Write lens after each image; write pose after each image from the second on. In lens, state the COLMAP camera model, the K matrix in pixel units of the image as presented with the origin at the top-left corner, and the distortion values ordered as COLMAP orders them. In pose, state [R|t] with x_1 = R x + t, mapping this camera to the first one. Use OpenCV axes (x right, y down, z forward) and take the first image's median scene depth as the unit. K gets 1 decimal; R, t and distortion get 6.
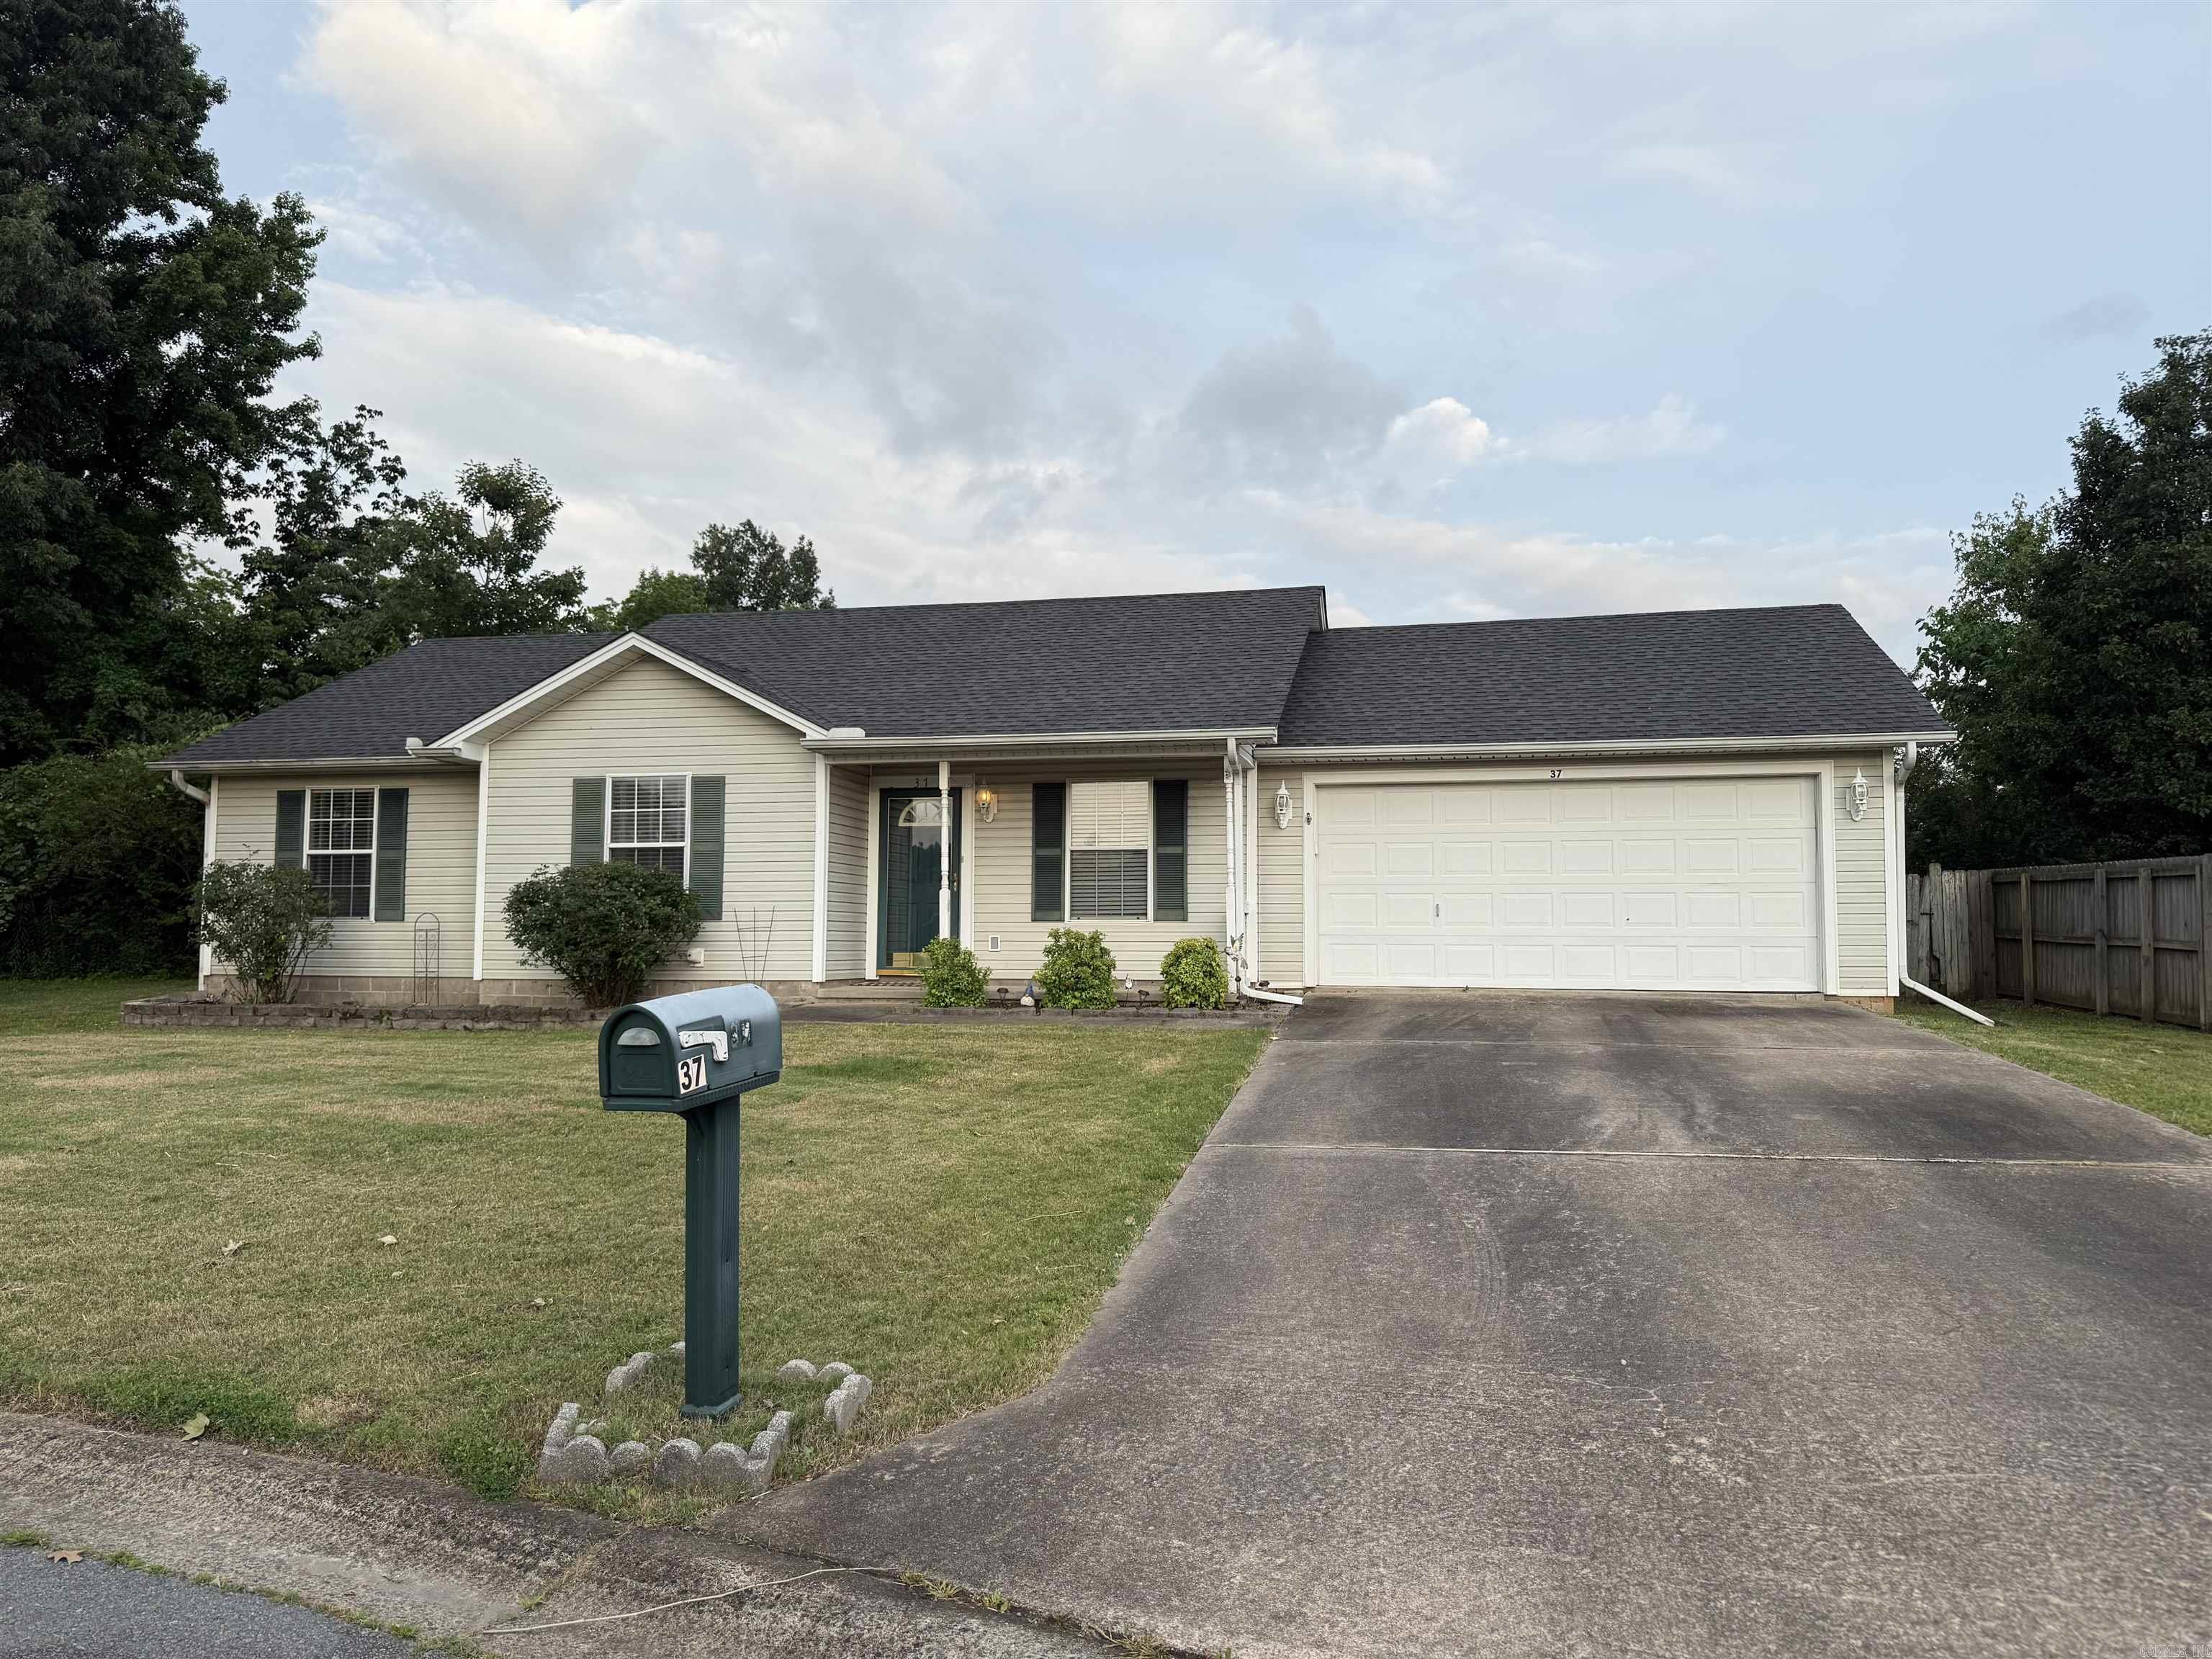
lens RADIAL K [[1558.9, 0, 1116.3], [0, 1558.9, 839.3], [0, 0, 1]] dist [0.038342, -0.027294]
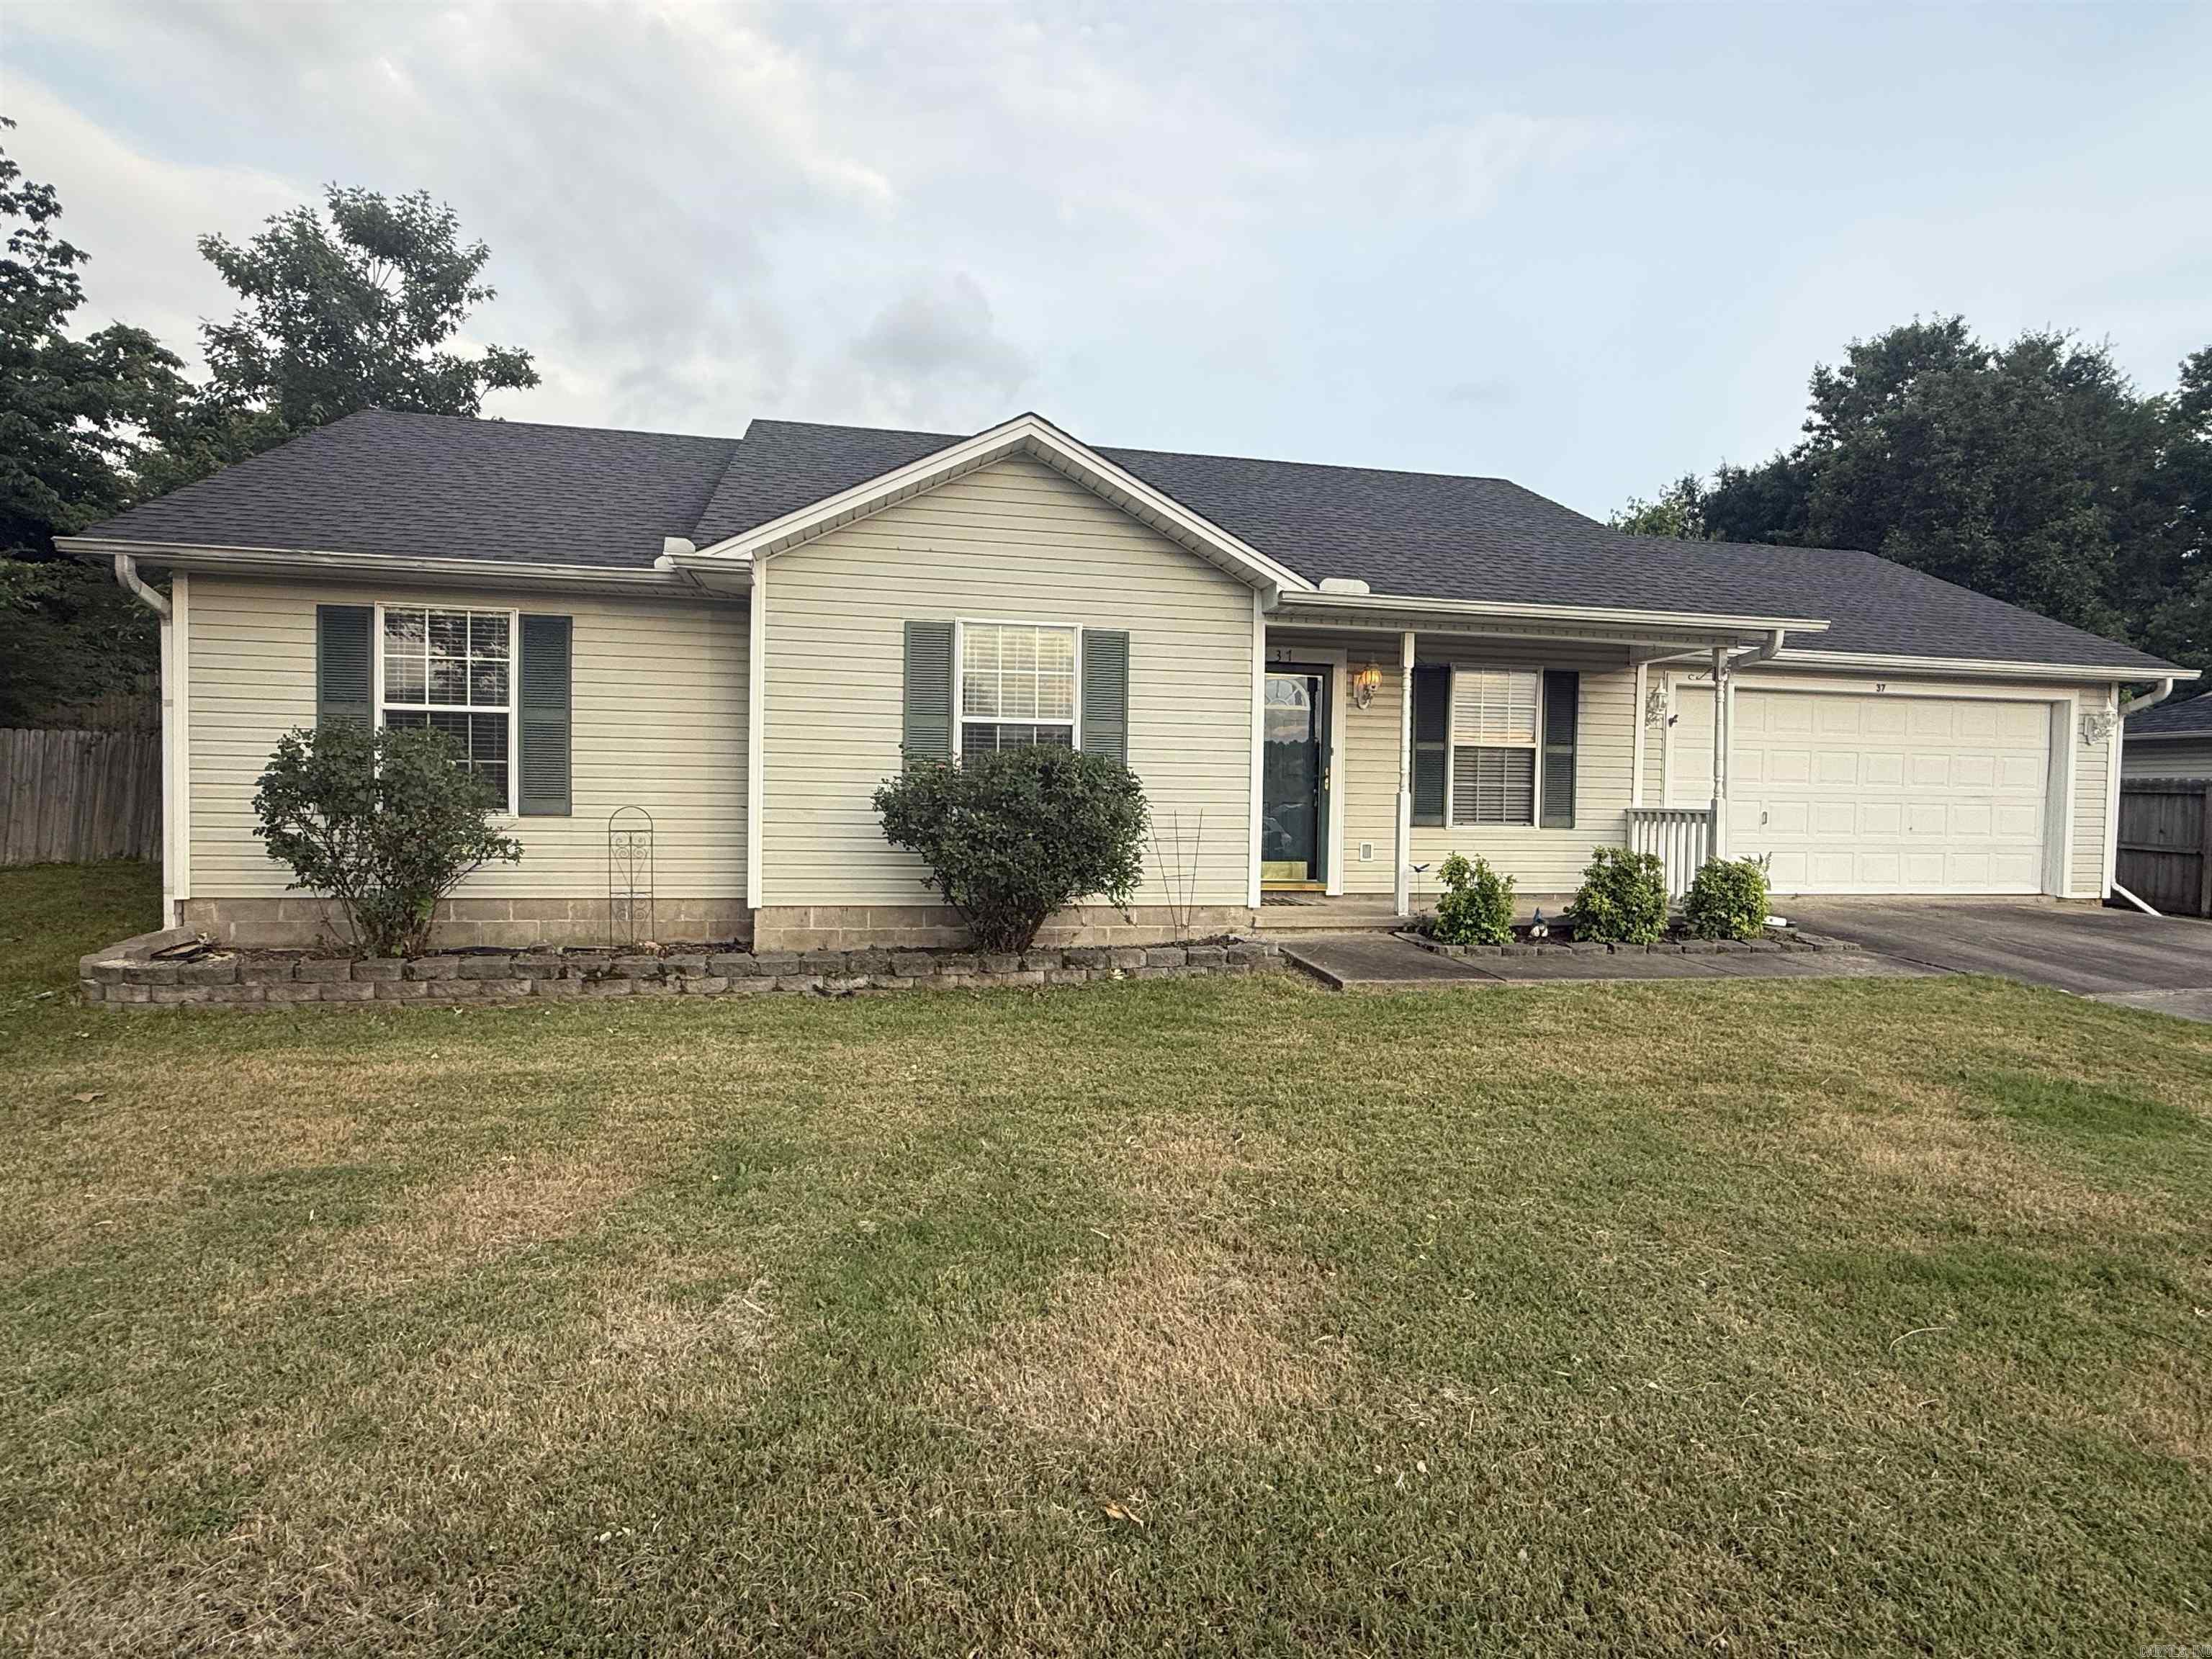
lens RADIAL K [[1160.4, 0, 1108.2], [0, 1160.4, 825.3], [0, 0, 1]] dist [0.010693, -0.000244]
pose [[0.909832, 0.002948, 0.414967, -0.445612], [-0.042351, 0.995413, 0.085784, 0.003316], [-0.412810, -0.095623, 0.905784, 0.448834]]
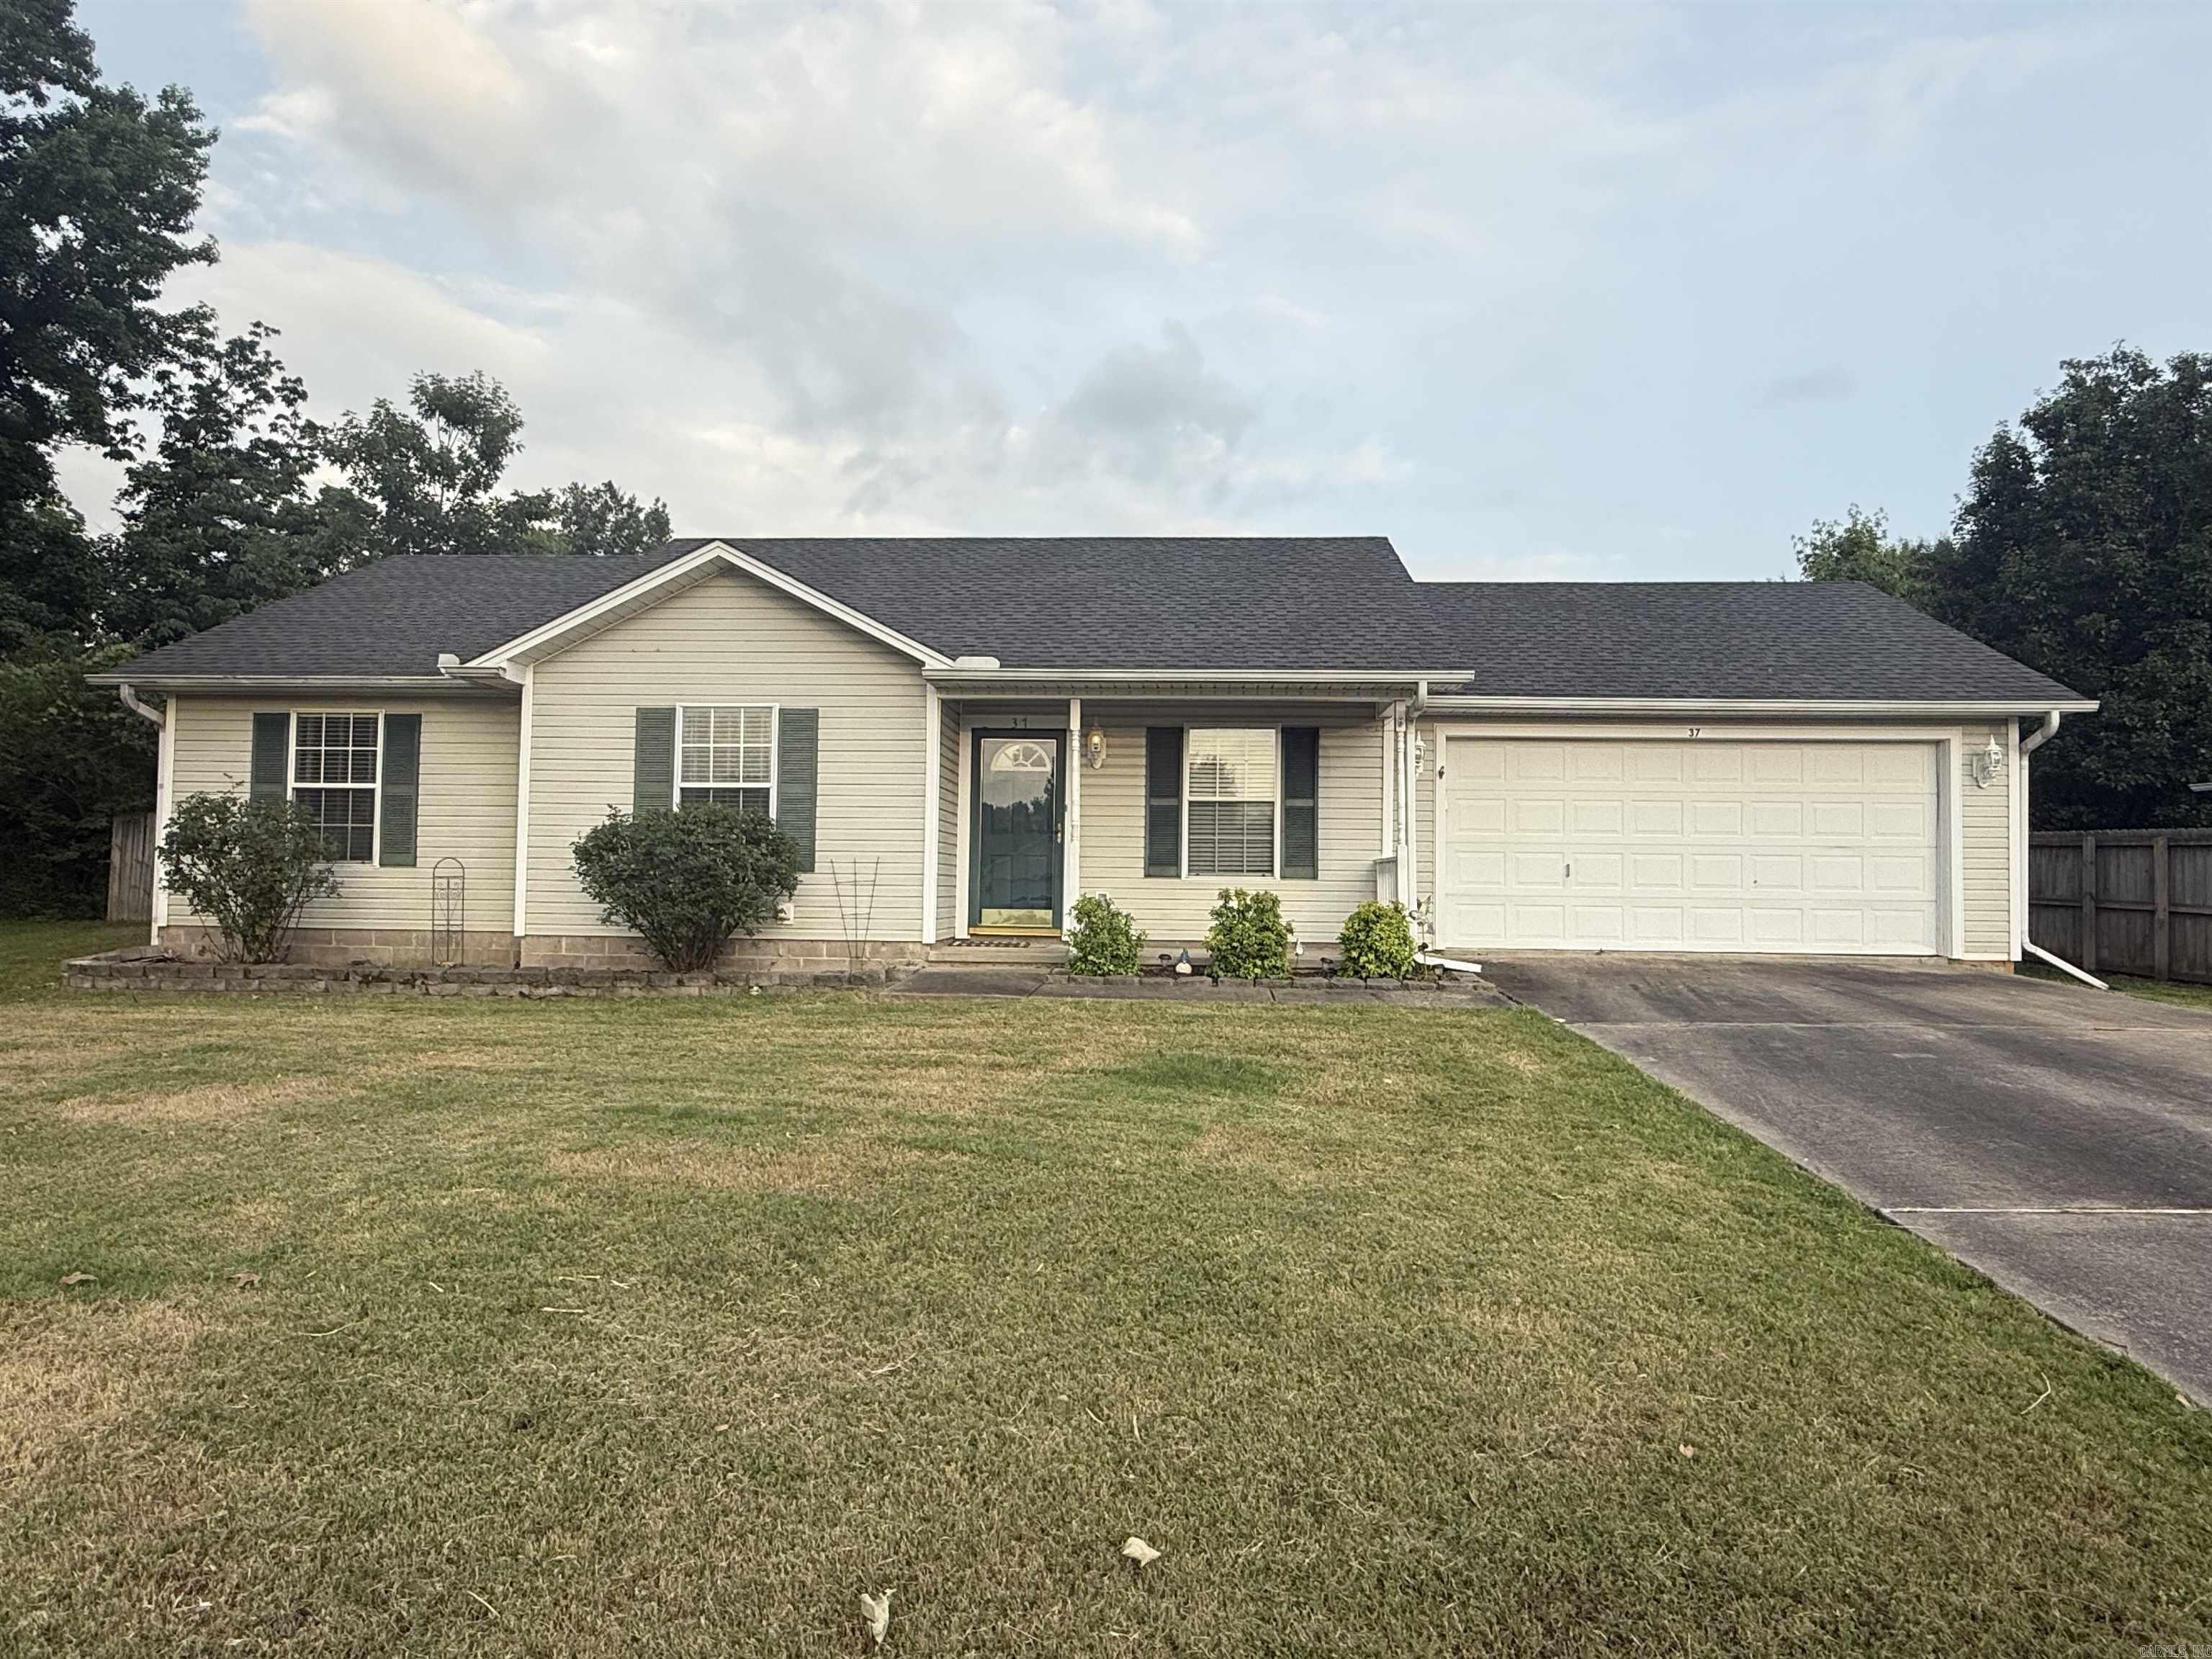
lens RADIAL K [[1333.0, 0, 1108.5], [0, 1333.0, 828.5], [0, 0, 1]] dist [0.004794, 0.005307]
pose [[0.986764, 0.016648, 0.161307, -0.191632], [-0.021118, 0.999438, 0.026036, 0.003356], [-0.160783, -0.029097, 0.986561, 0.204600]]
